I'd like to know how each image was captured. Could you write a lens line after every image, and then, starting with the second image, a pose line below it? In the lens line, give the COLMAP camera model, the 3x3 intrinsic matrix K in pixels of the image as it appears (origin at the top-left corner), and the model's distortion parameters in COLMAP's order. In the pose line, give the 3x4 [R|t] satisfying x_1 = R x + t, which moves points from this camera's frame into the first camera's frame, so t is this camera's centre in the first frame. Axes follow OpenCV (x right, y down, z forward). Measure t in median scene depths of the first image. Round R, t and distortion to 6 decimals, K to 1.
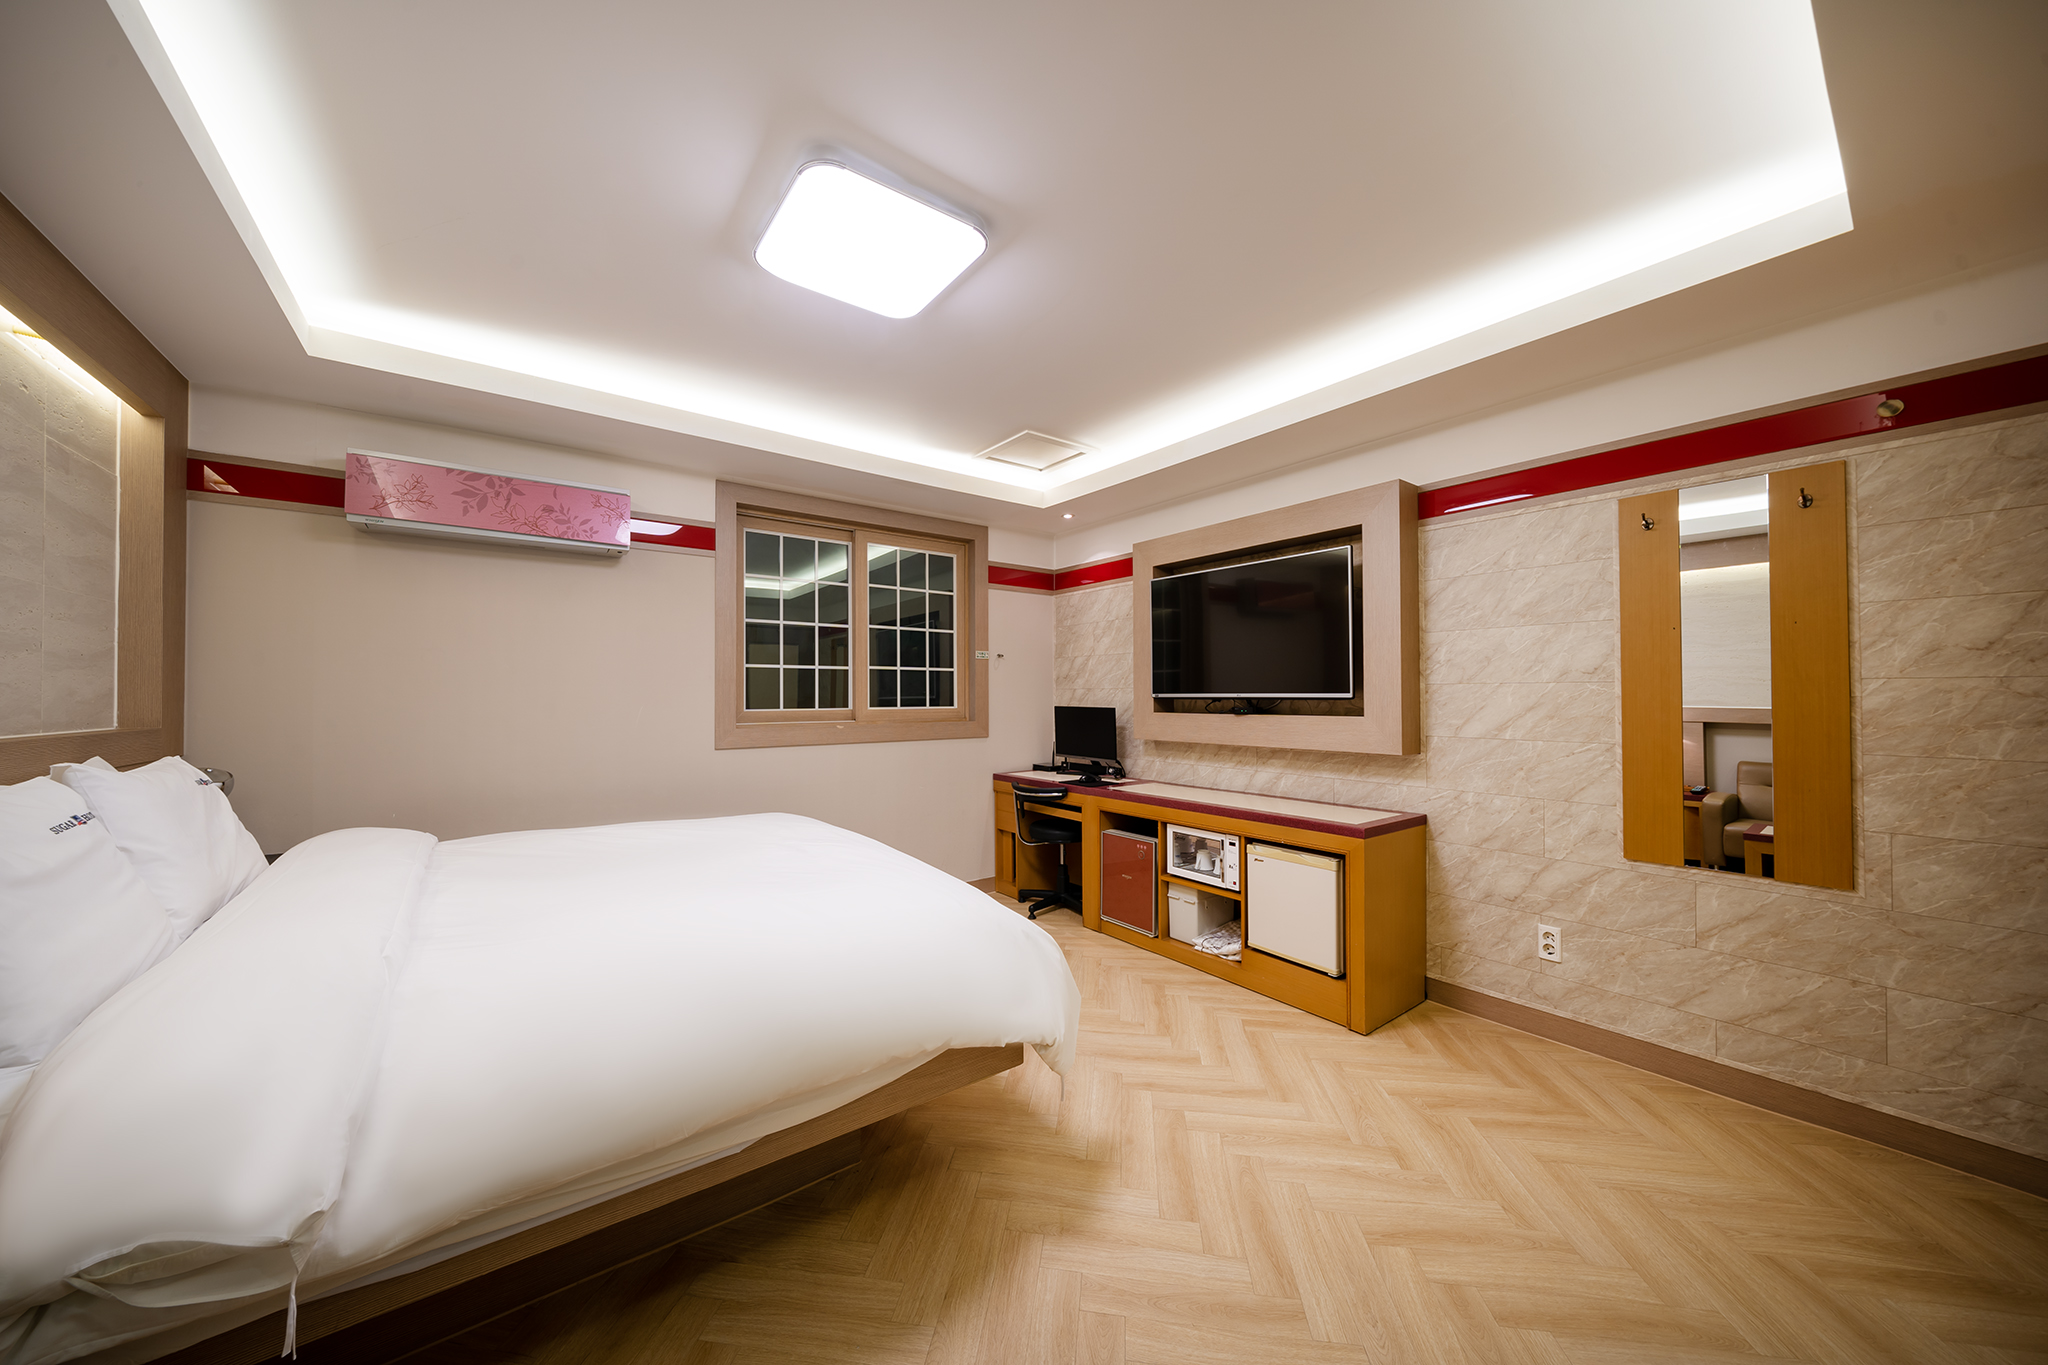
lens RADIAL K [[709.0, 0, 1027.0], [0, 709.0, 684.3], [0, 0, 1]] dist [-0.002700, -0.000059]
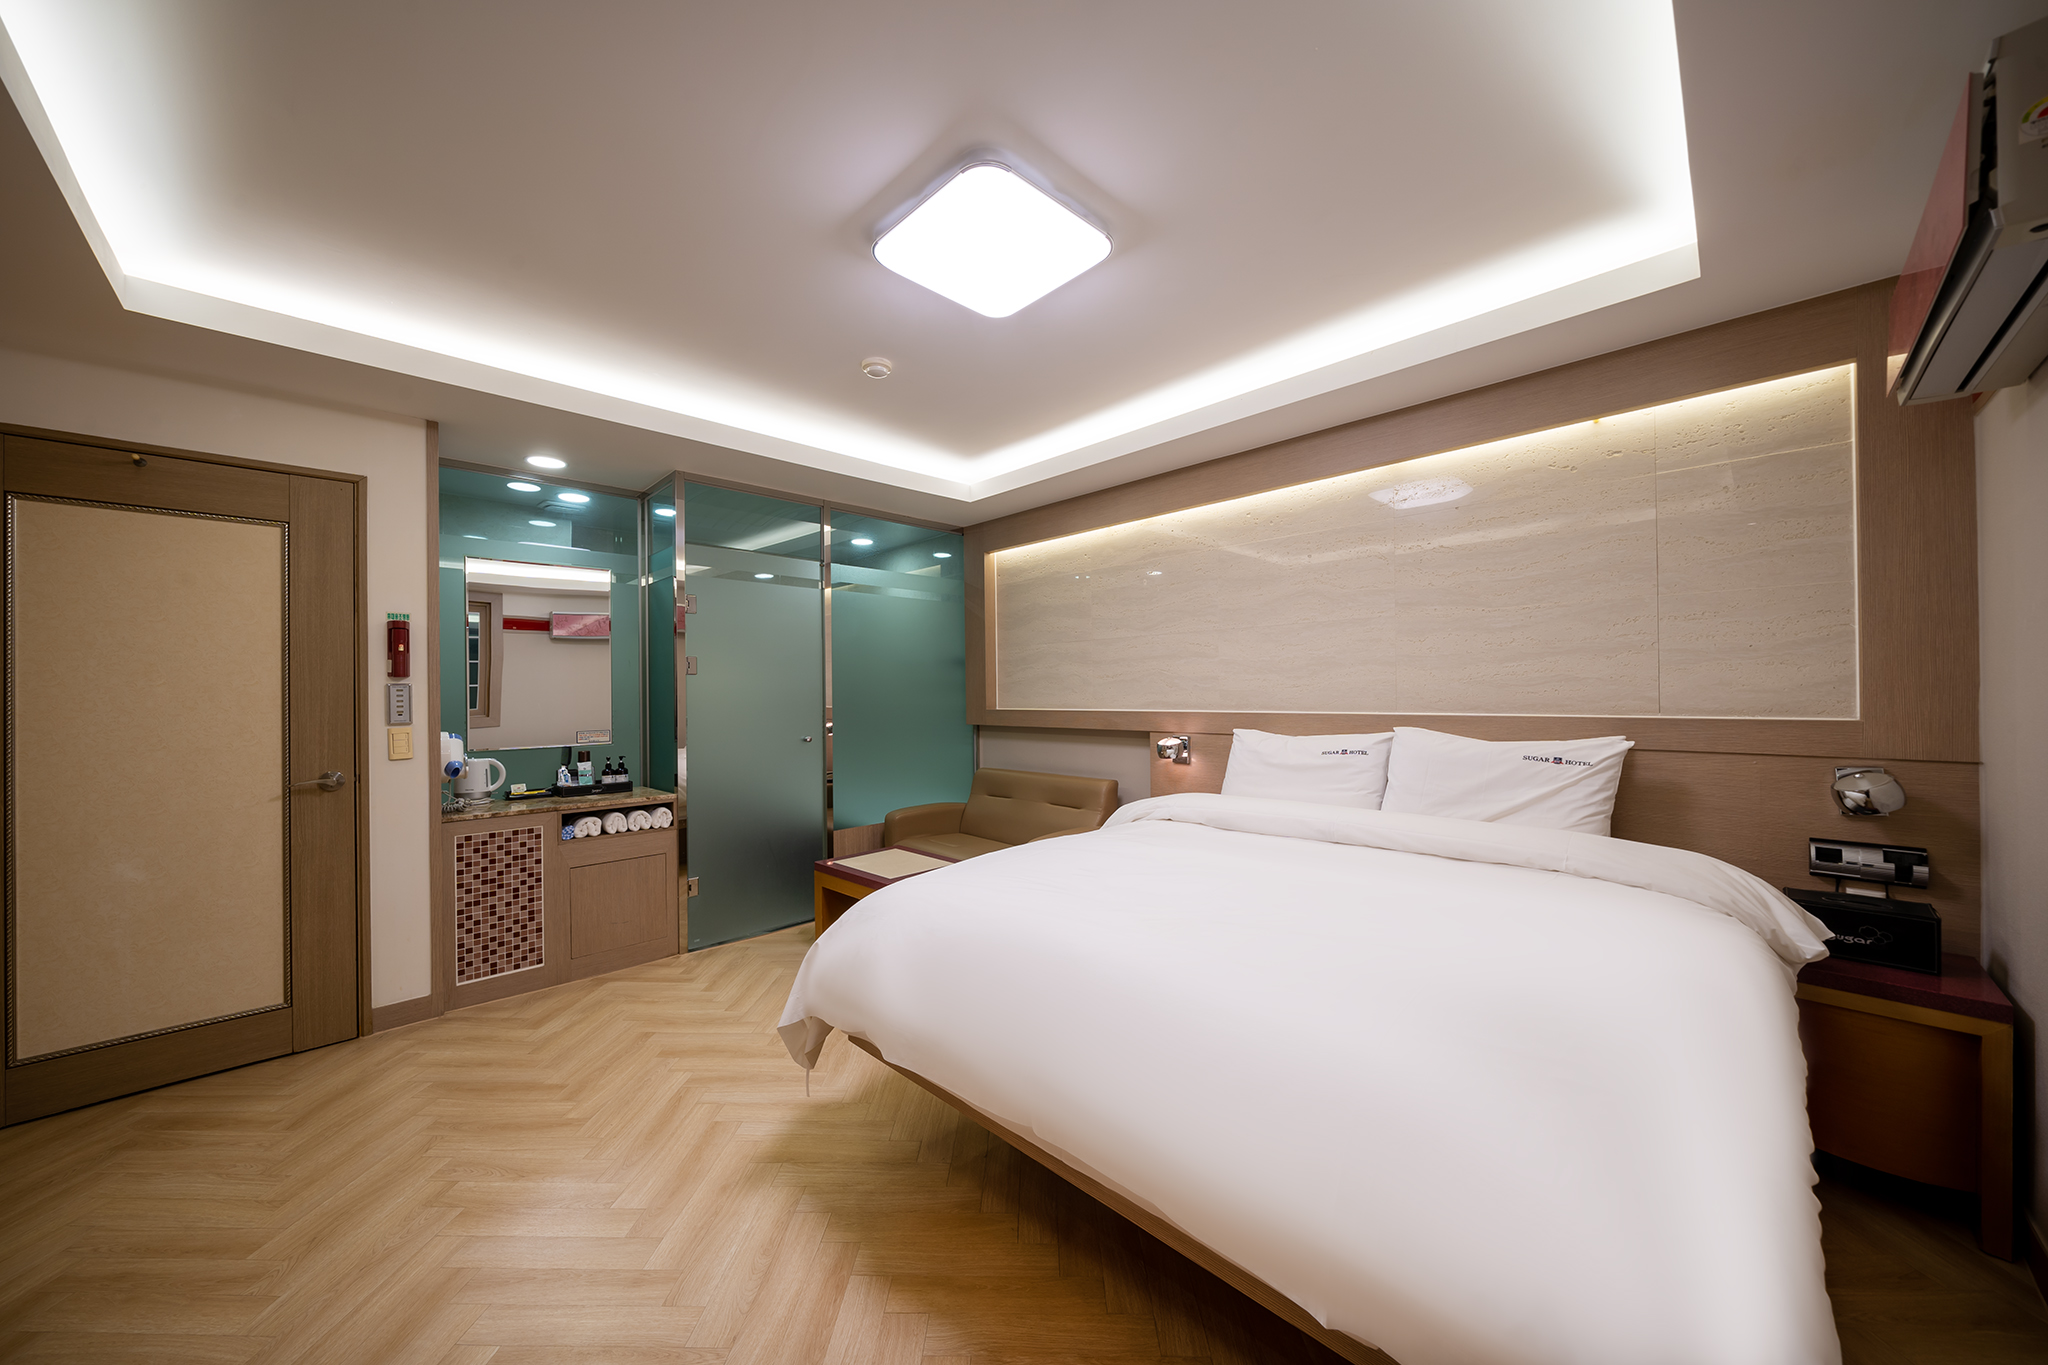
lens RADIAL K [[709.0, 0, 1018.0], [0, 709.0, 693.5], [0, 0, 1]] dist [-0.002700, -0.000059]
pose [[-0.992800, 0.013883, -0.118980, -0.068253], [0.015559, 0.999792, -0.013170, 0.014098], [0.118772, -0.014926, -0.992809, 1.027666]]
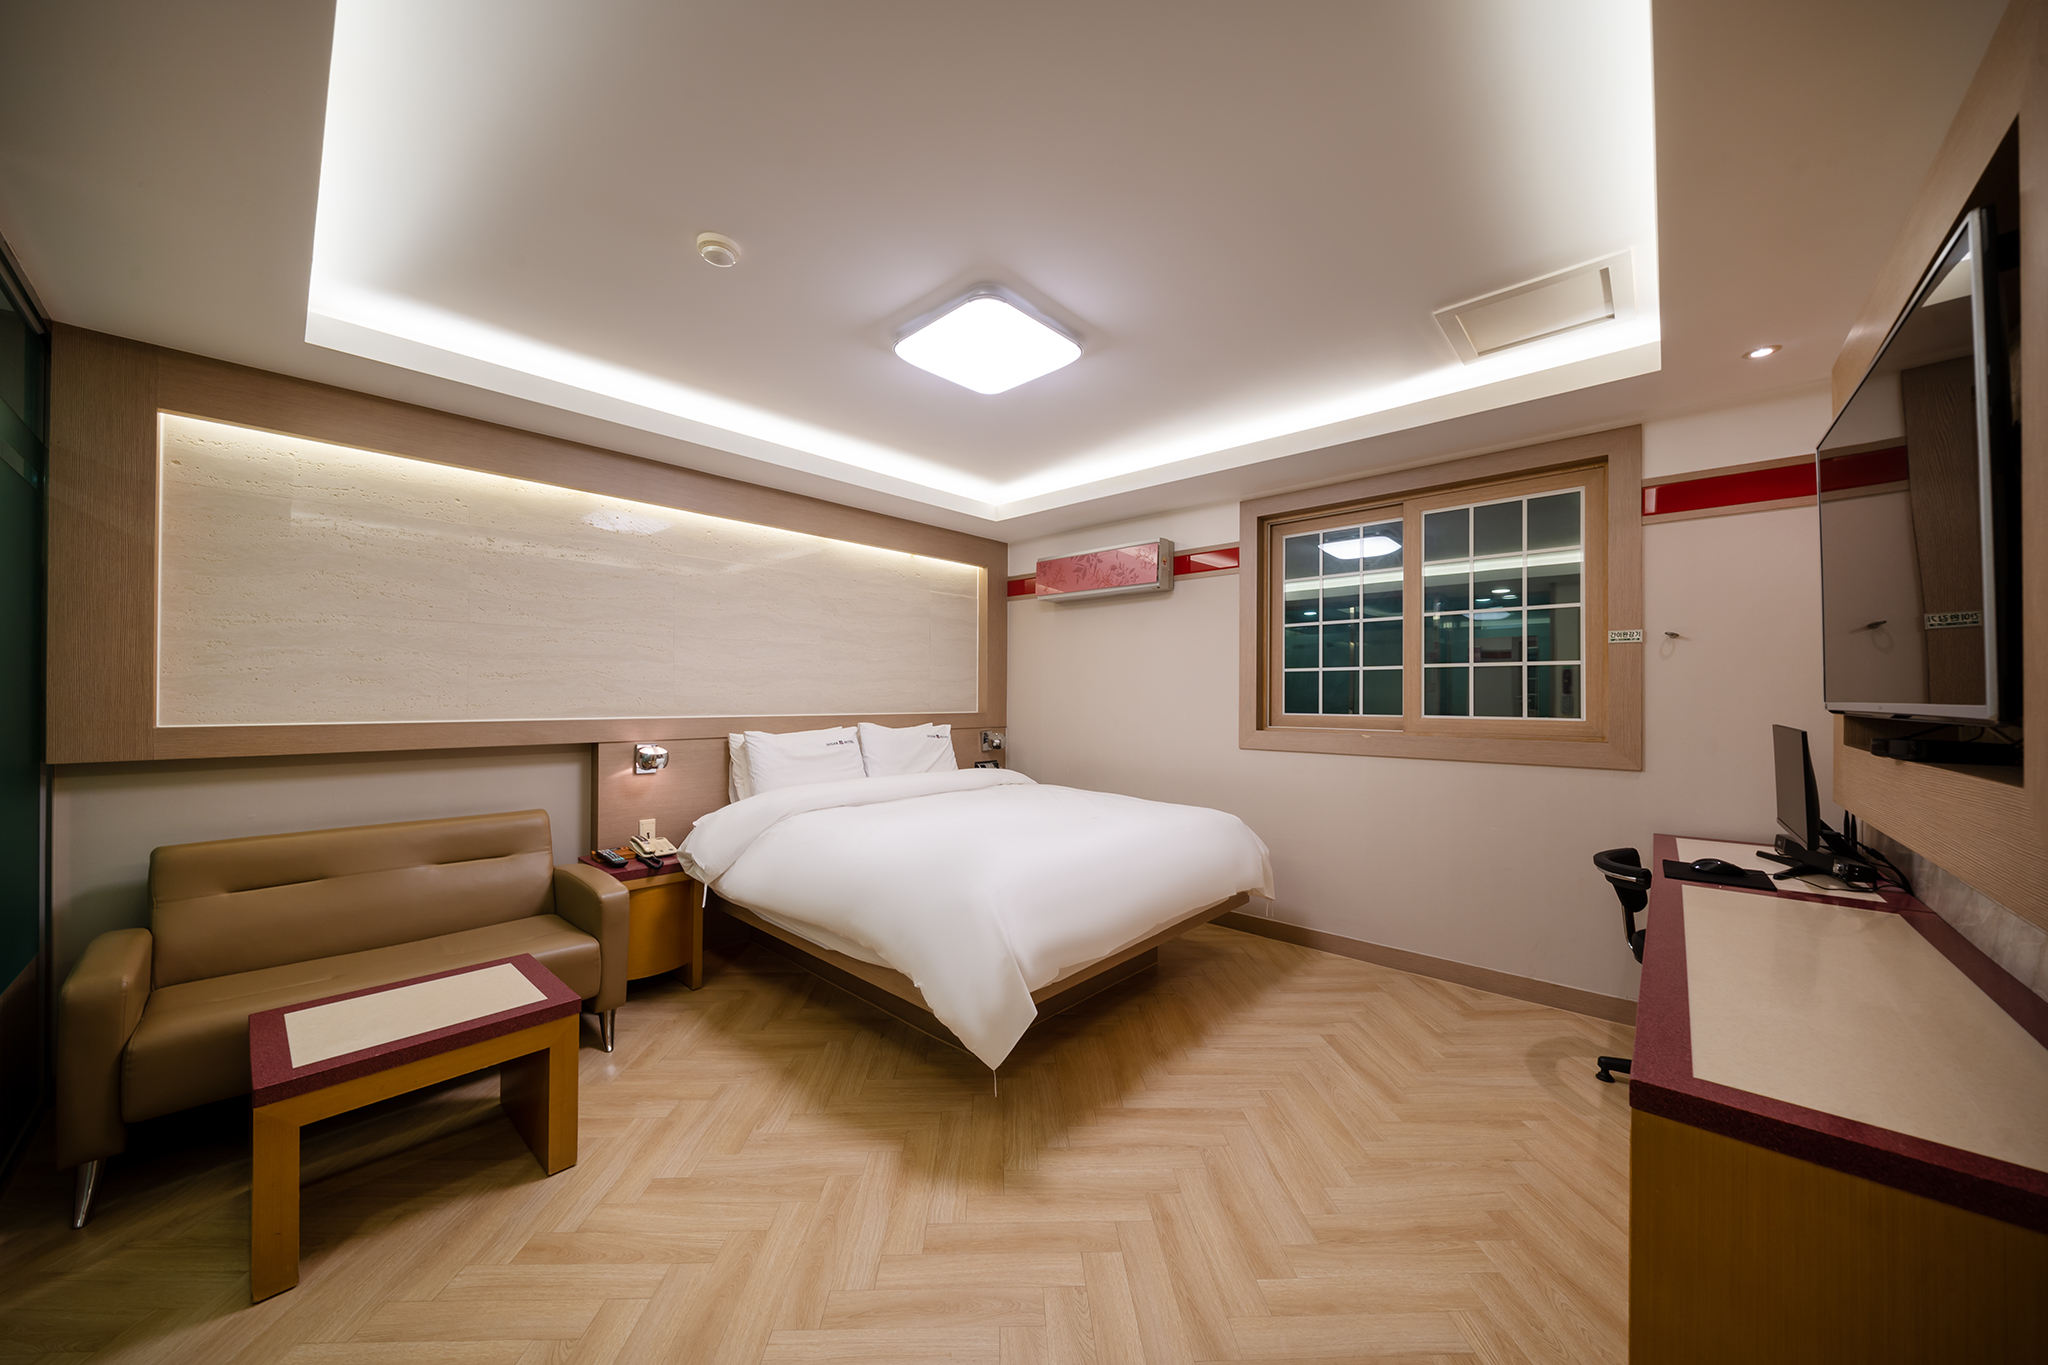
lens RADIAL K [[709.0, 0, 1002.9], [0, 709.0, 692.4], [0, 0, 1]] dist [-0.002700, -0.000059]
pose [[0.151117, -0.002969, -0.988511, 0.535400], [0.010592, 0.999943, -0.001384, 0.002681], [0.988459, -0.010261, 0.151140, 0.431204]]
